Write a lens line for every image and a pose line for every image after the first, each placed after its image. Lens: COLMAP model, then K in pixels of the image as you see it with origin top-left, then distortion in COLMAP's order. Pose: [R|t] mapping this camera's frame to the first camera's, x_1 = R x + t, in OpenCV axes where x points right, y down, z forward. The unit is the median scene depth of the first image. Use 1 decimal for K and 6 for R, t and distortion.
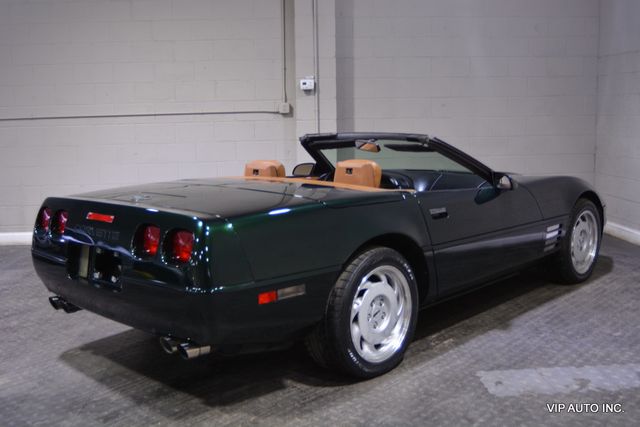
lens RADIAL K [[705.6, 0, 320.0], [0, 705.6, 213.5], [0, 0, 1]] dist [-0.064924, 0.004332]
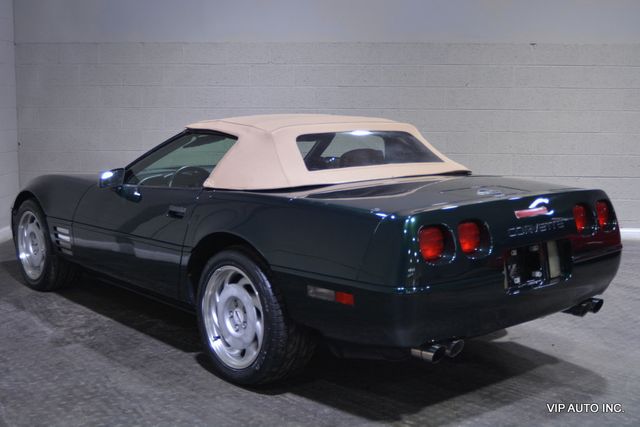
lens RADIAL K [[827.5, 0, 320.0], [0, 827.5, 213.5], [0, 0, 1]] dist [-0.043942, -0.023675]
pose [[0.112246, -0.117505, 0.986708, -1.091016], [0.135466, 0.985522, 0.101953, -0.108331], [-0.984403, 0.122222, 0.126539, 0.871573]]
